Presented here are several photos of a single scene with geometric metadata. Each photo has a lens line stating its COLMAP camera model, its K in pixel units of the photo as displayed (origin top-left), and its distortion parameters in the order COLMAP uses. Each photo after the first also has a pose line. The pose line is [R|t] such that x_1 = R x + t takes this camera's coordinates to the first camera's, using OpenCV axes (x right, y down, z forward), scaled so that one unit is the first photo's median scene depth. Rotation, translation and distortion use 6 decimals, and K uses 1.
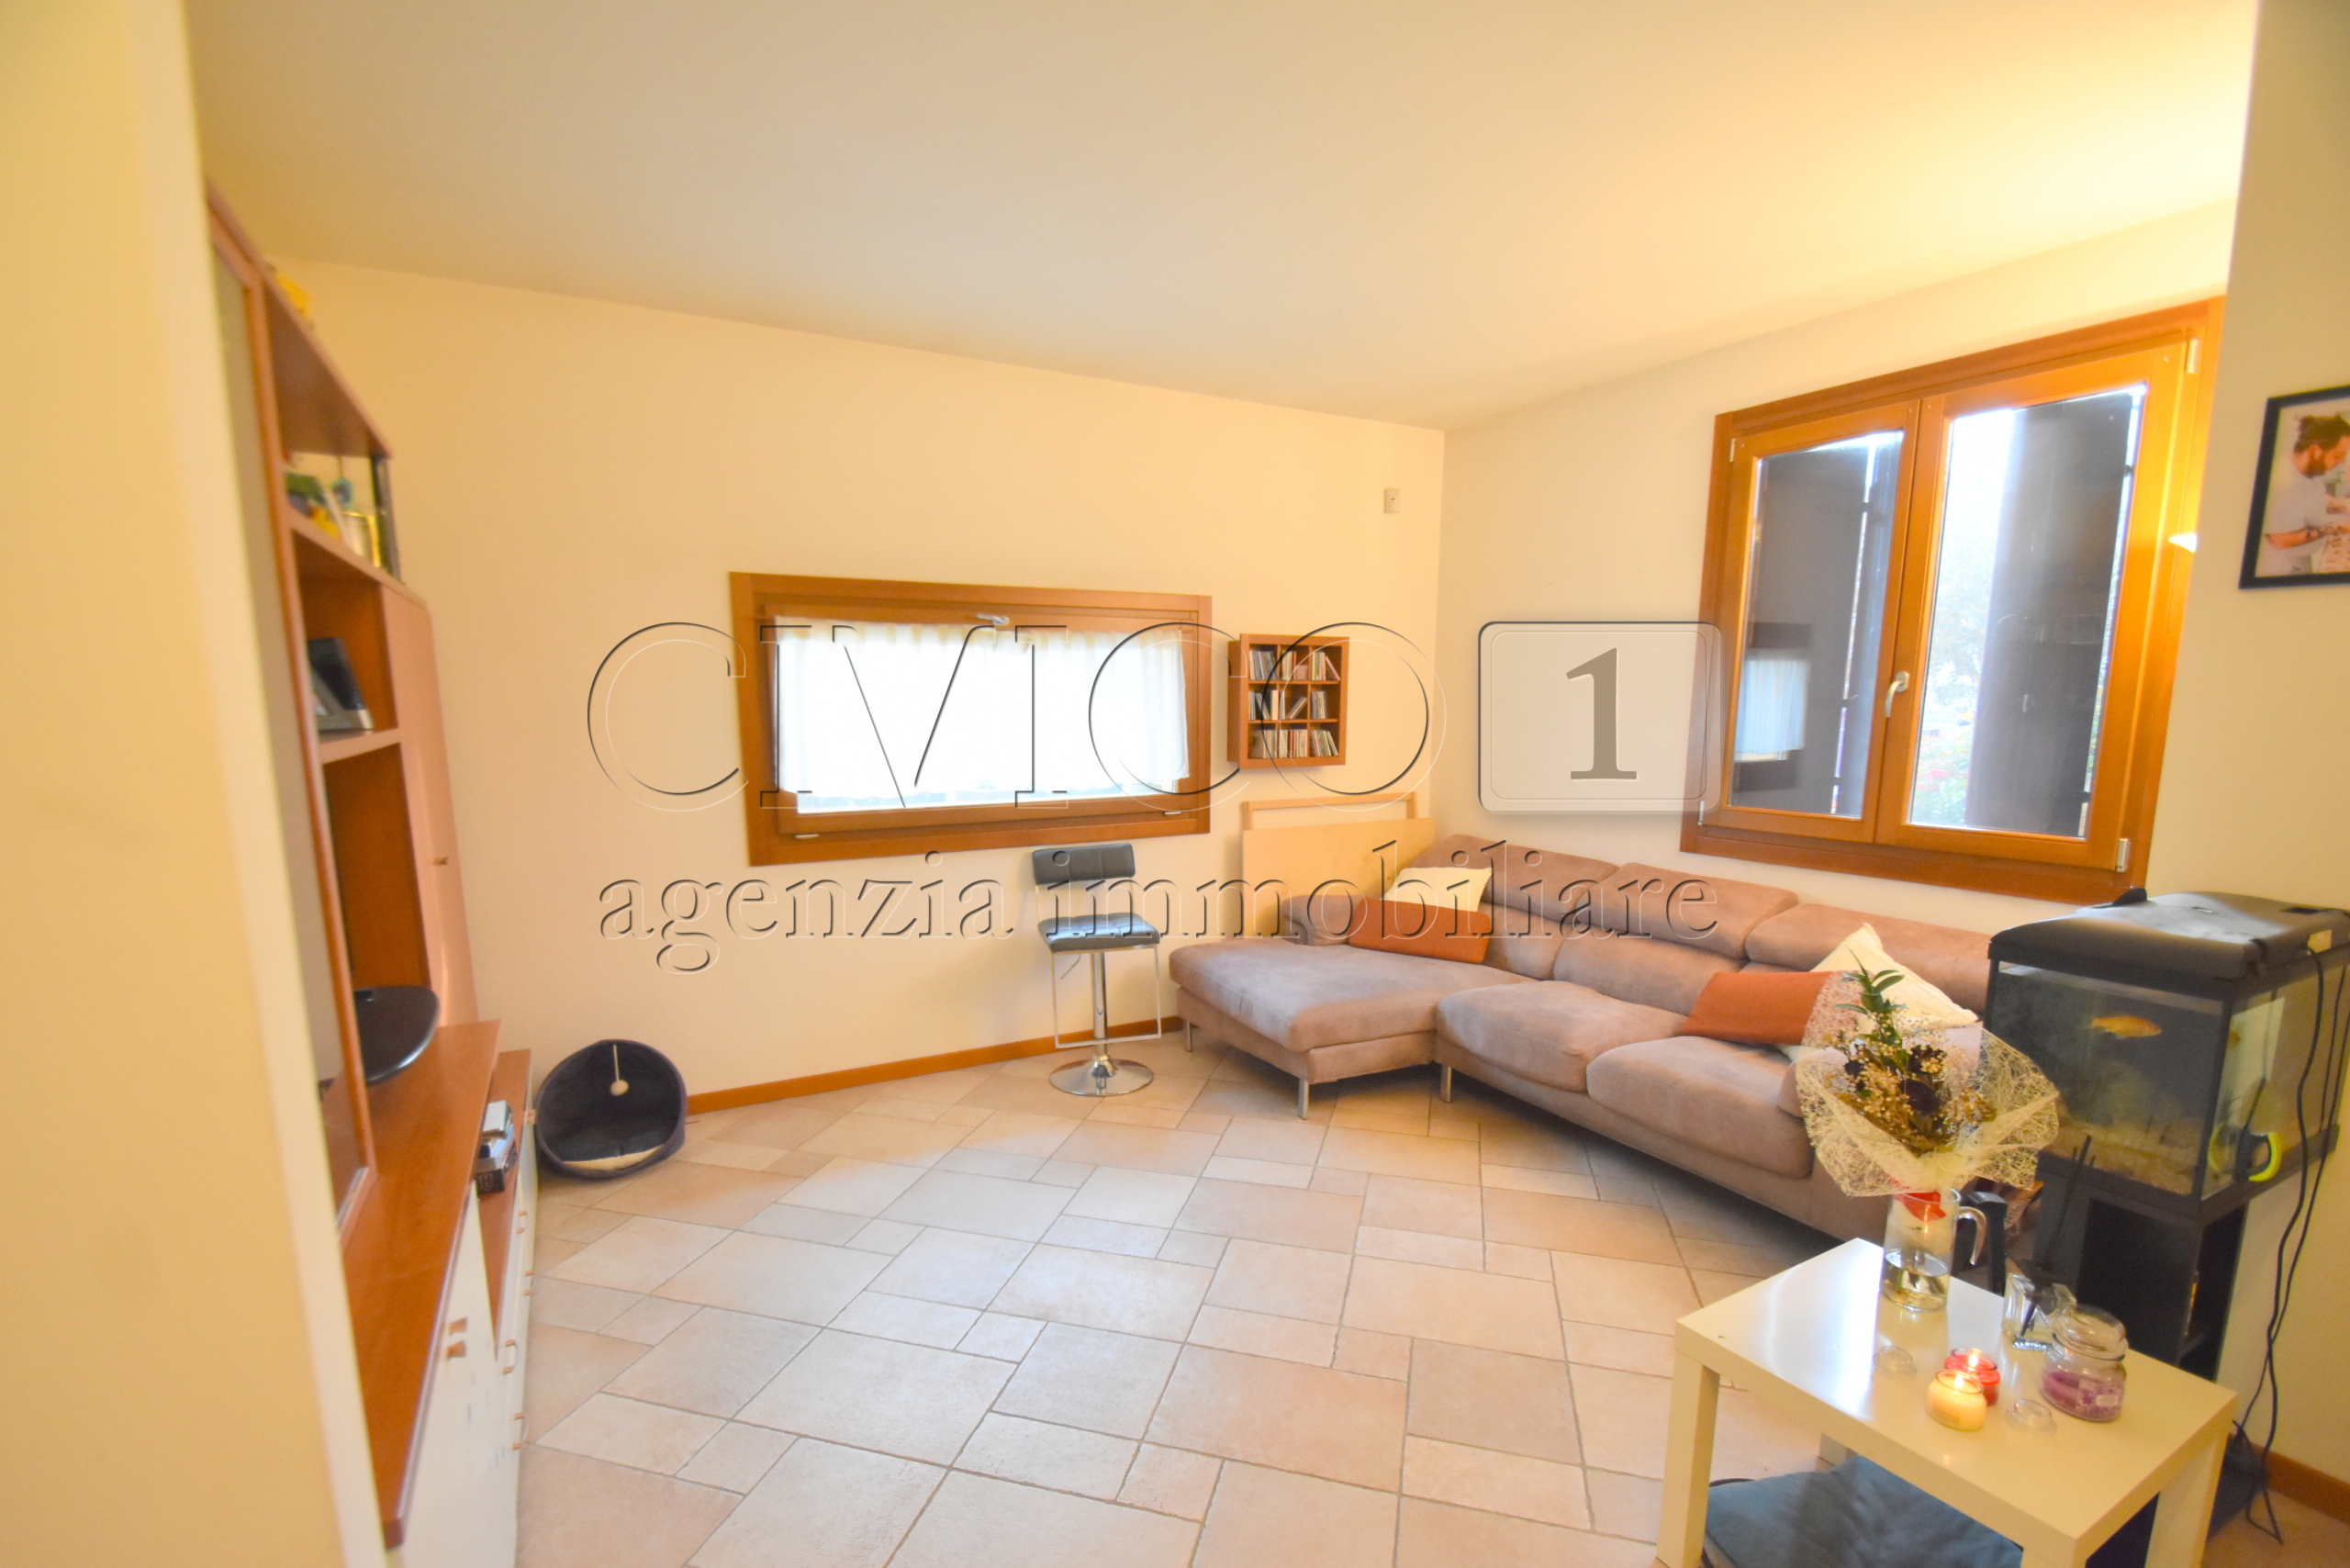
lens RADIAL K [[1018.5, 0, 1169.9], [0, 1018.5, 865.3], [0, 0, 1]] dist [-0.019556, -0.000037]
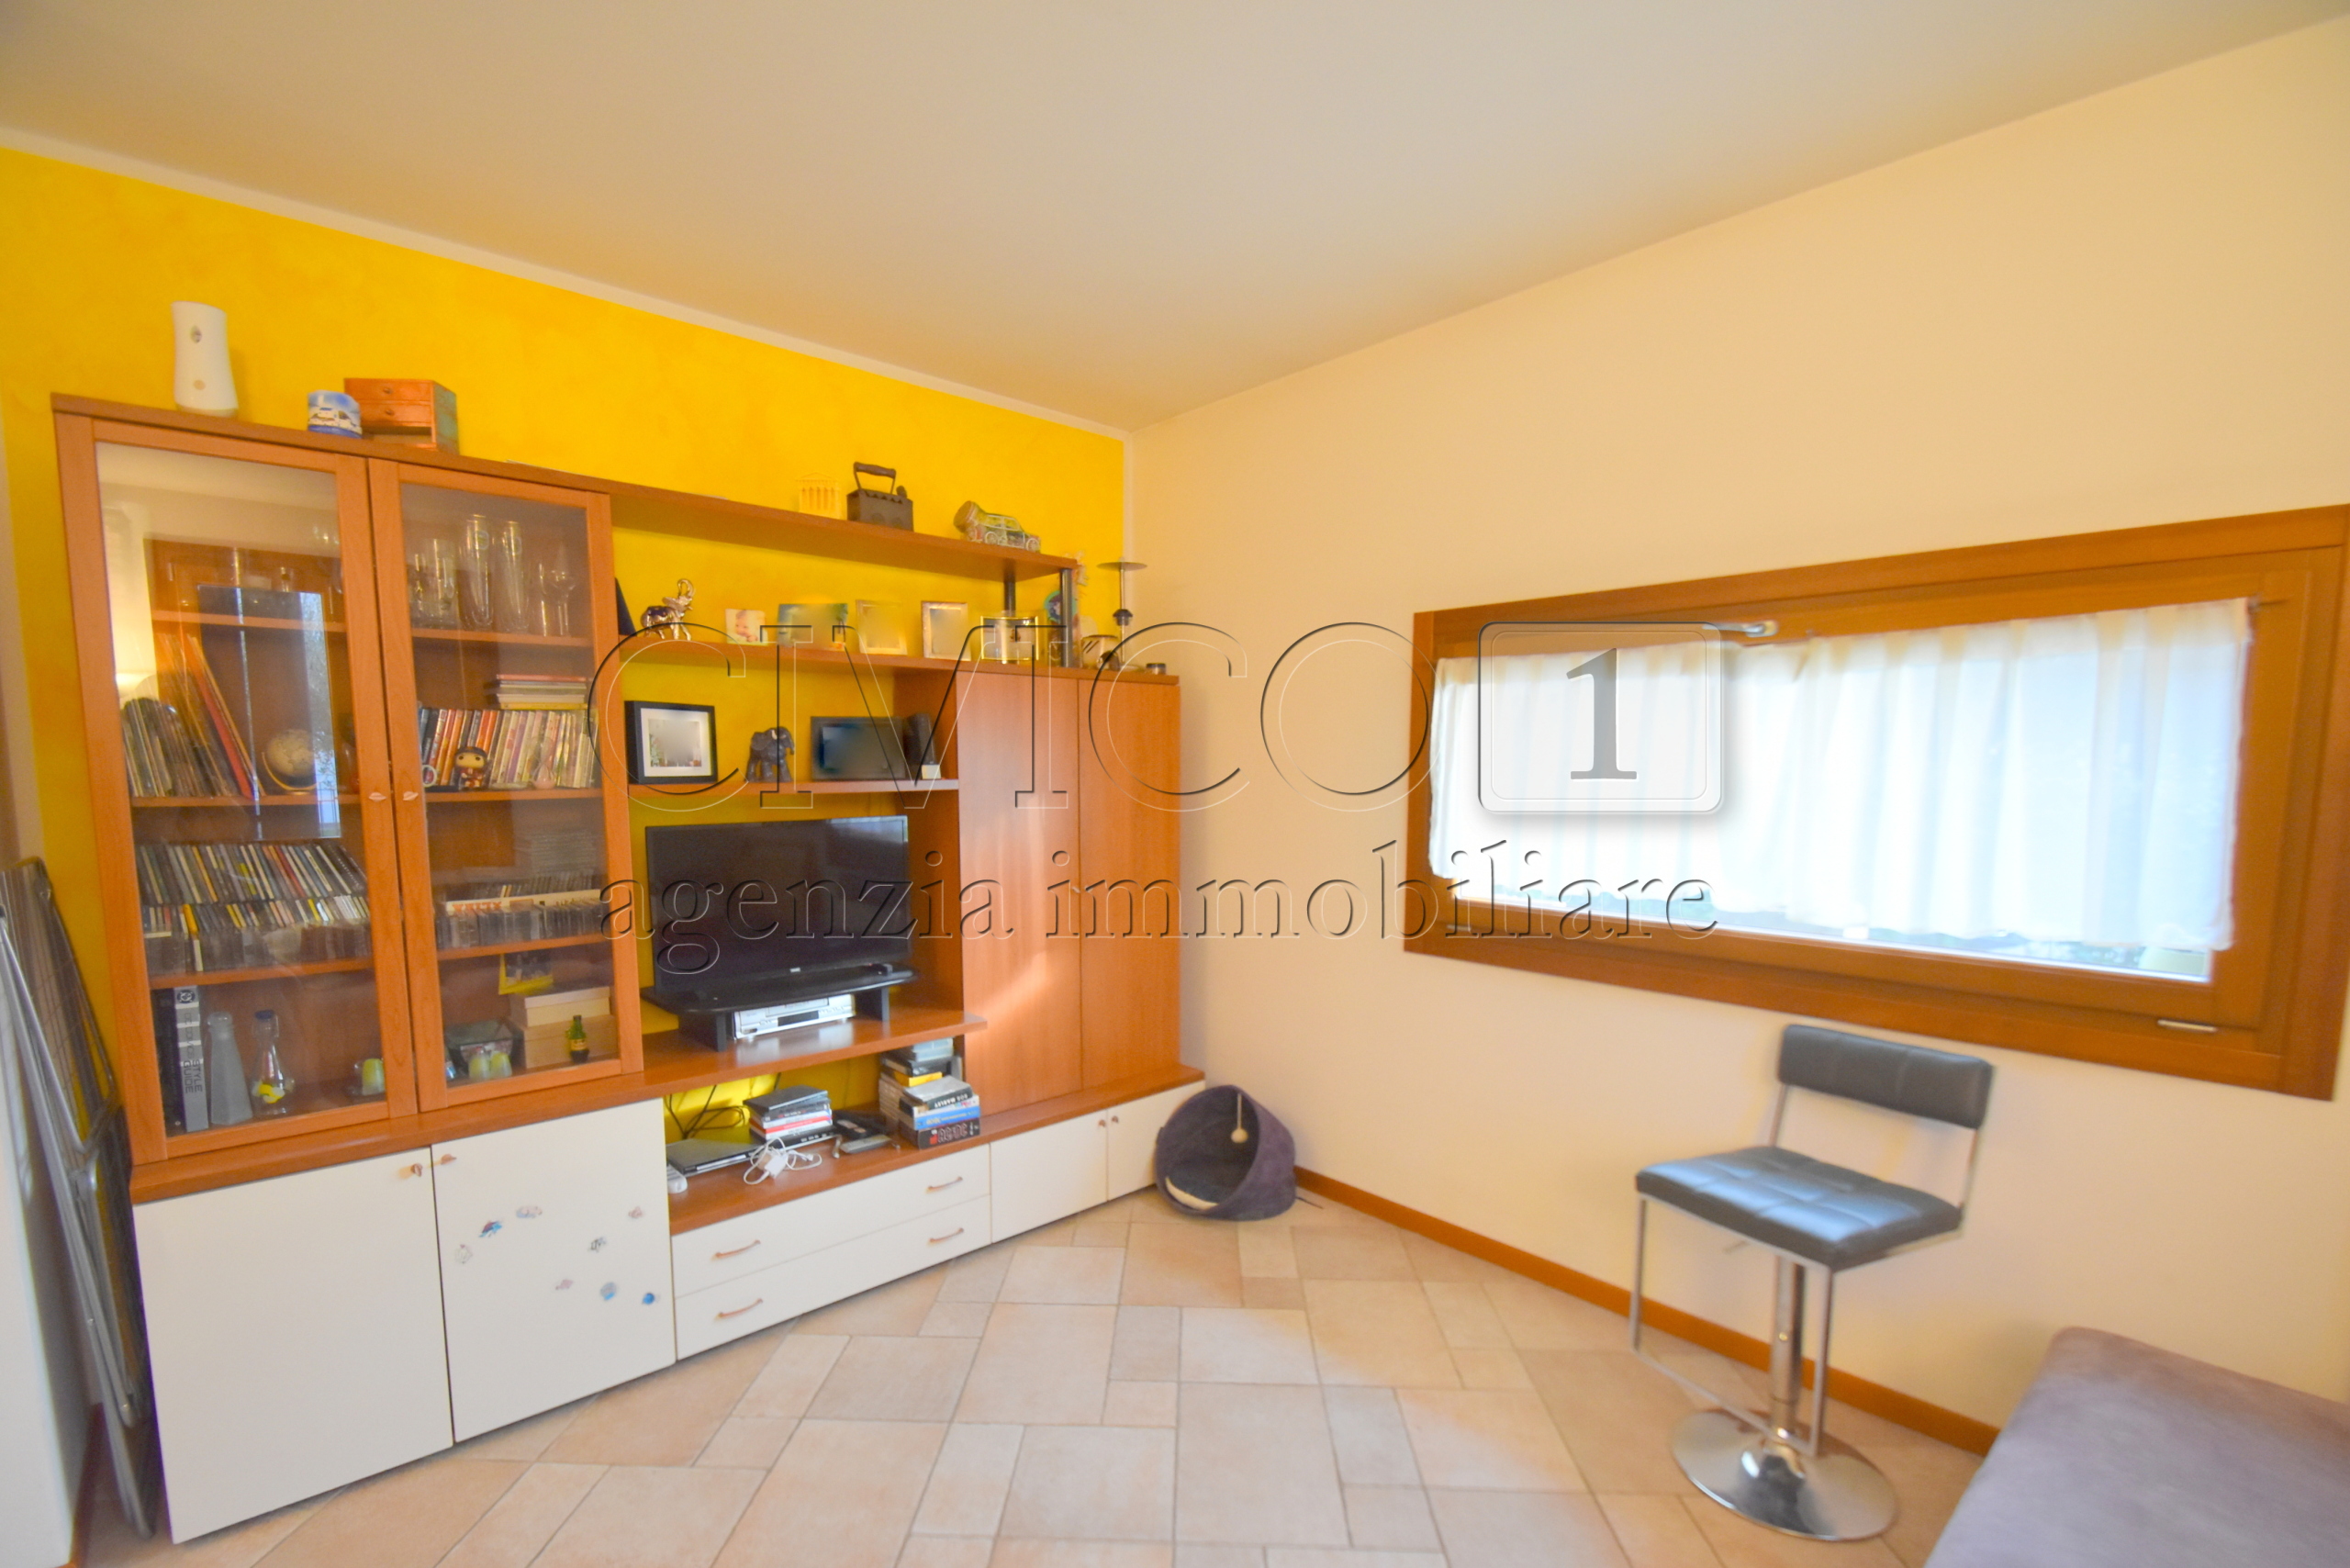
lens RADIAL K [[1018.5, 0, 1169.9], [0, 1018.5, 865.3], [0, 0, 1]] dist [-0.019556, -0.000037]
pose [[0.234935, 0.102198, -0.966624, 0.361484], [-0.158006, 0.985246, 0.065764, -0.094507], [0.959083, 0.137282, 0.247616, 0.576501]]
